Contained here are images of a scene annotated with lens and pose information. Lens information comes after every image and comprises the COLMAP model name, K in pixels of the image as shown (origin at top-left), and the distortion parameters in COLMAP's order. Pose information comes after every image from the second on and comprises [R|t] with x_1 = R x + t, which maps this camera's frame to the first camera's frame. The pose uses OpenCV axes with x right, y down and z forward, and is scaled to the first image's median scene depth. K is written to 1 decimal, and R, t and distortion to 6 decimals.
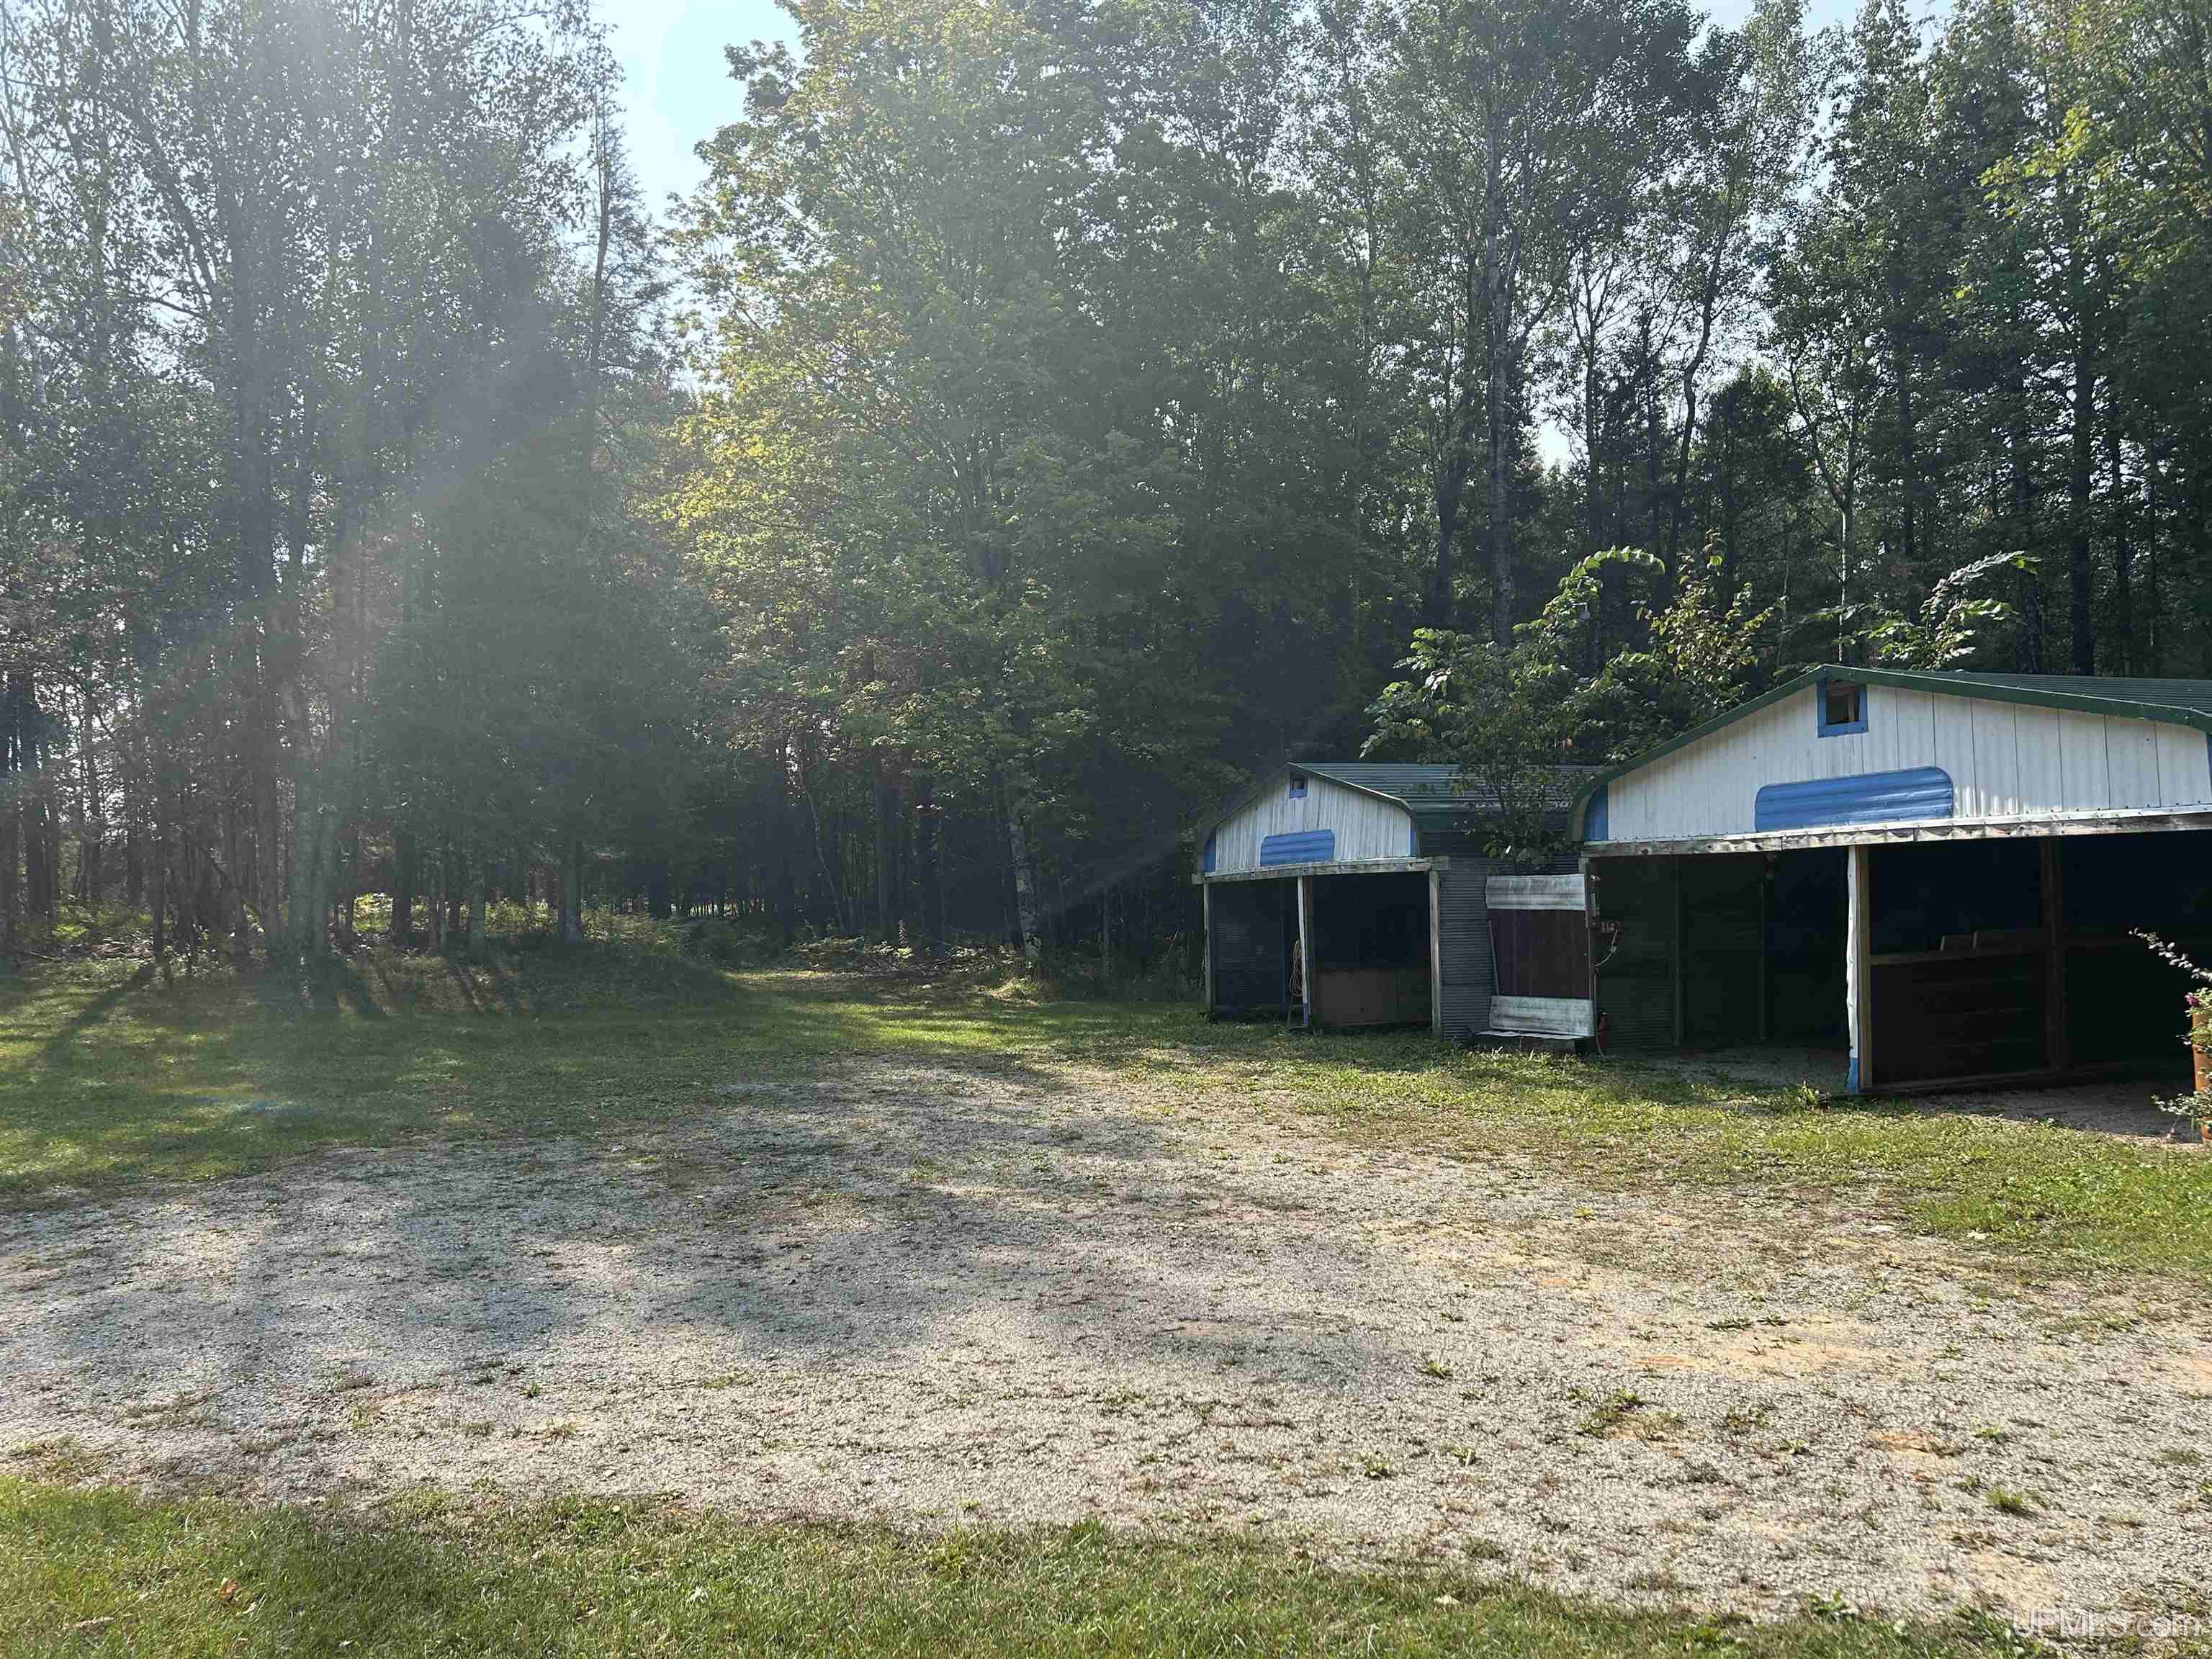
lens RADIAL K [[1683.4, 0, 1105.0], [0, 1683.4, 834.7], [0, 0, 1]] dist [0.071493, 0.001075]
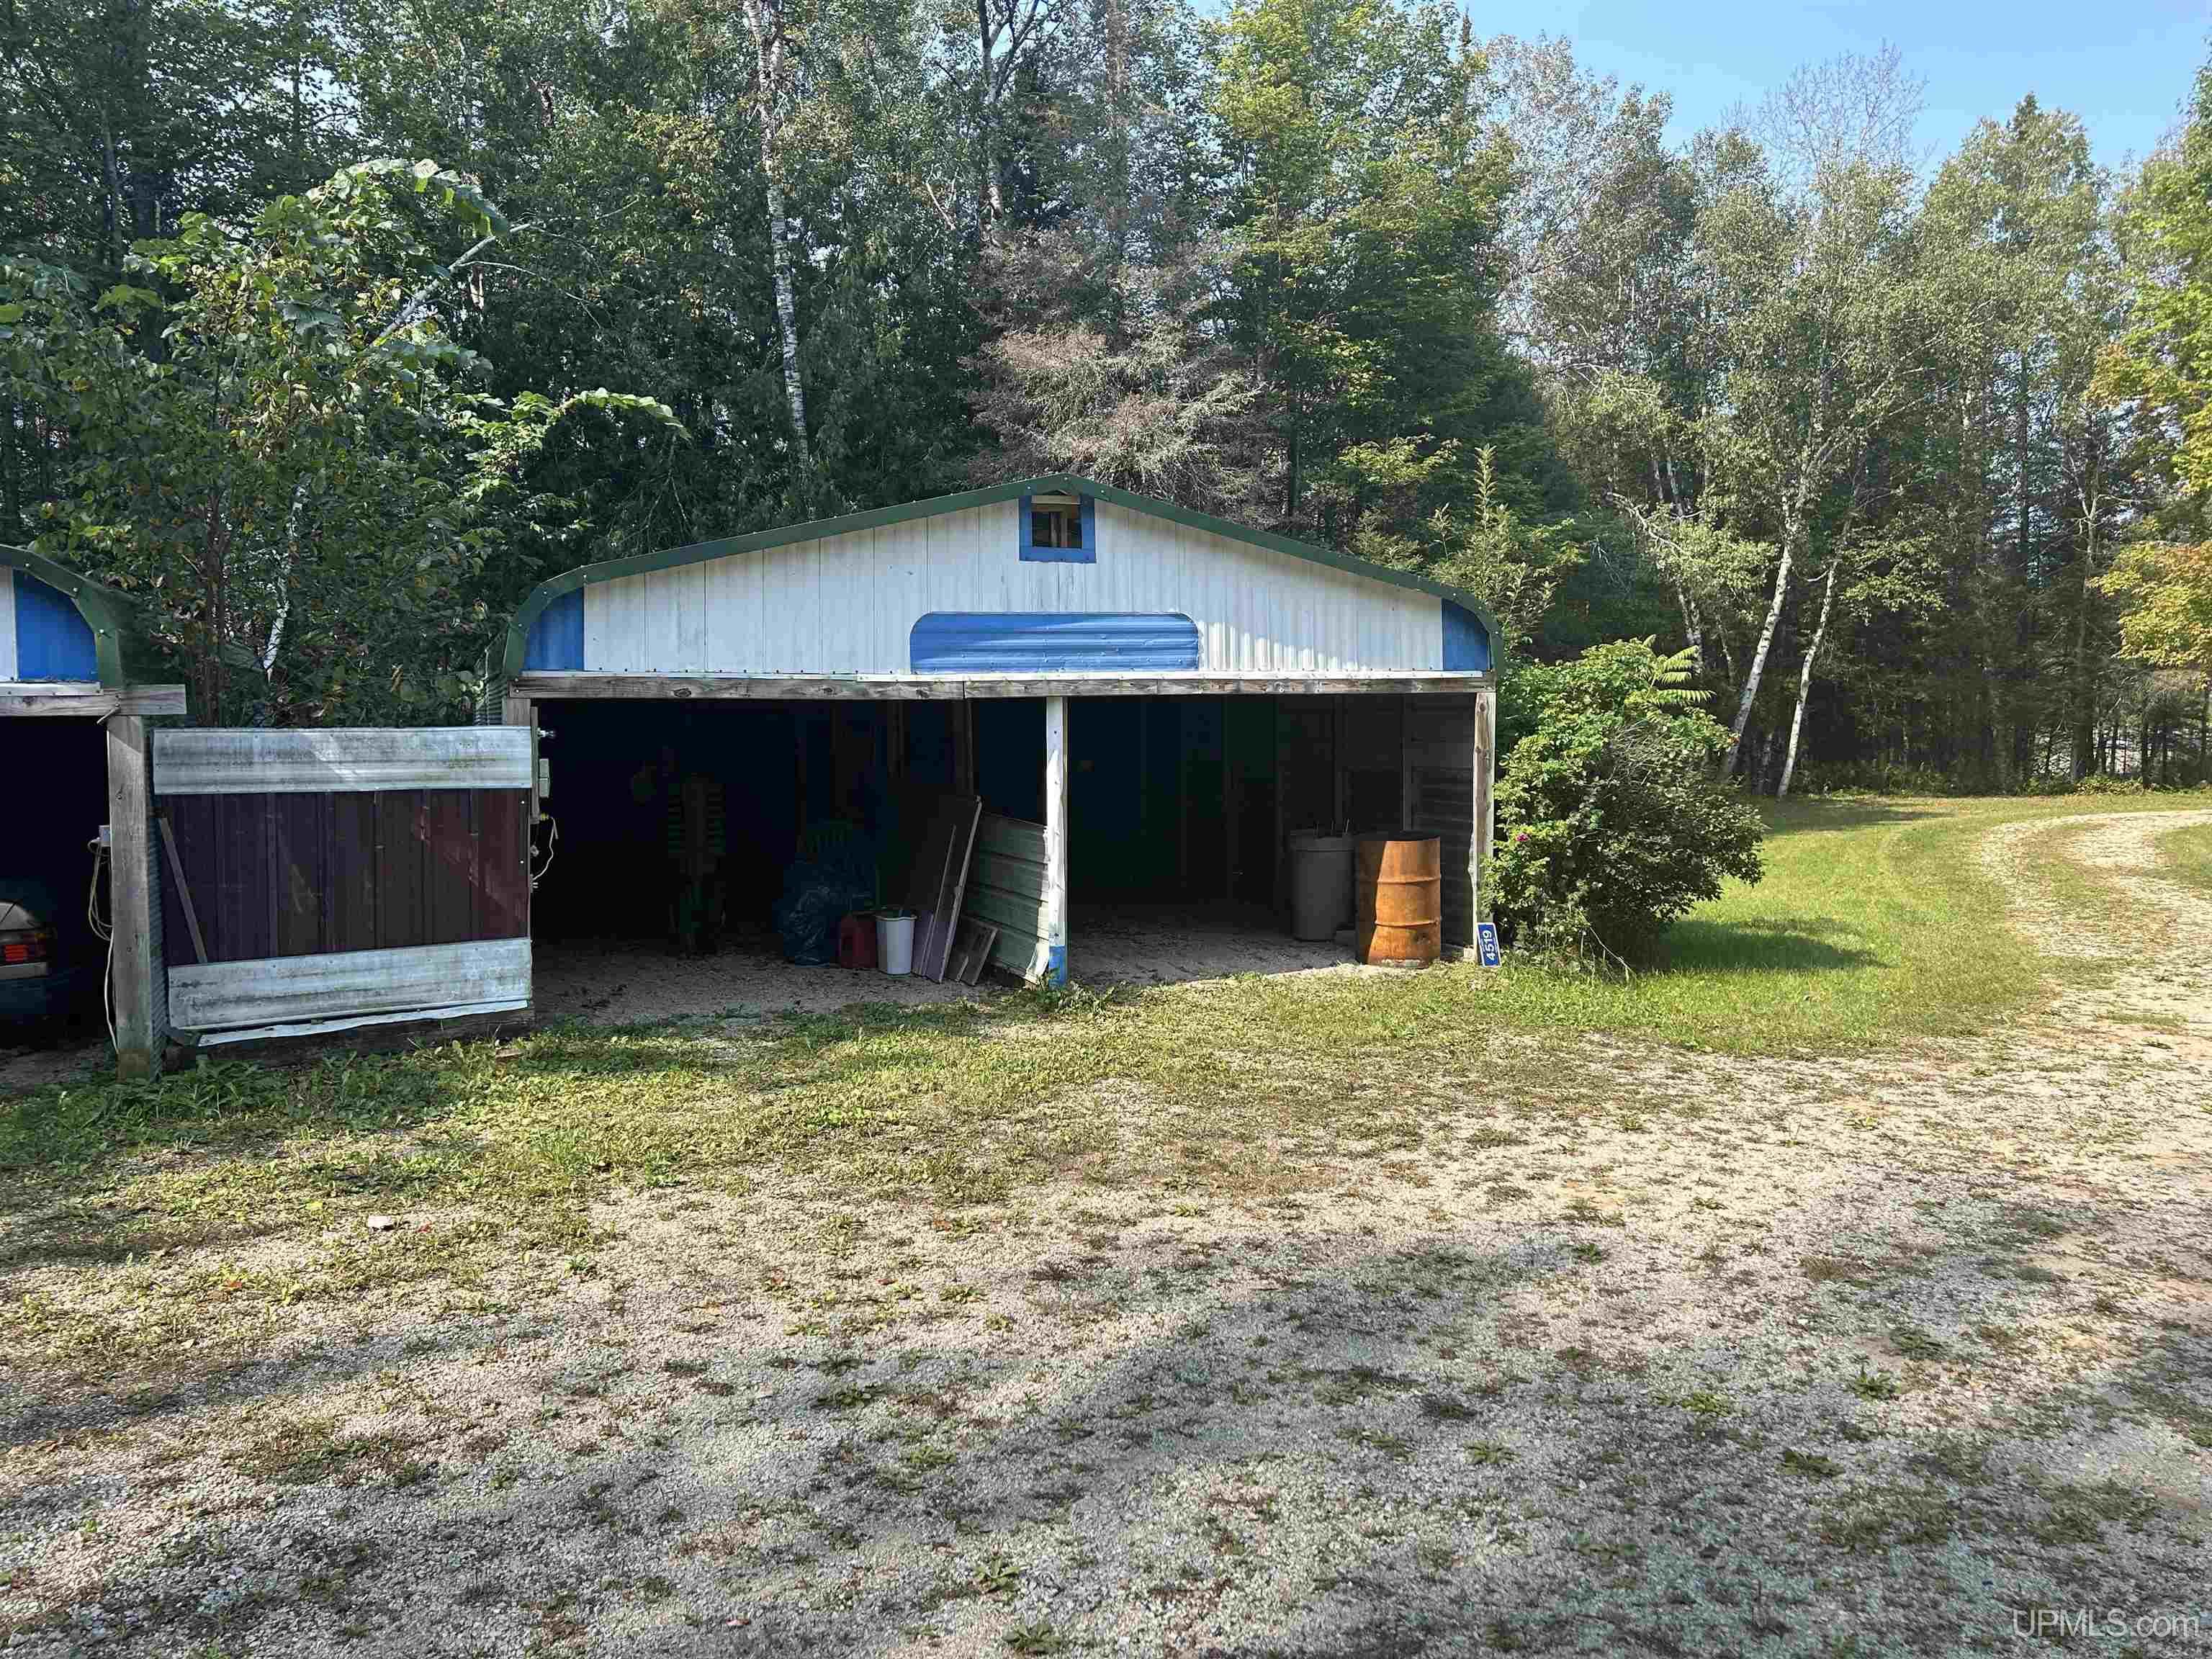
lens RADIAL K [[1683.4, 0, 1105.7], [0, 1683.4, 815.3], [0, 0, 1]] dist [0.071493, 0.001075]
pose [[-0.028811, -0.013069, 0.999499, -0.387588], [-0.015116, 0.999806, 0.012638, 0.054097], [-0.999471, -0.014744, -0.029003, 1.007081]]
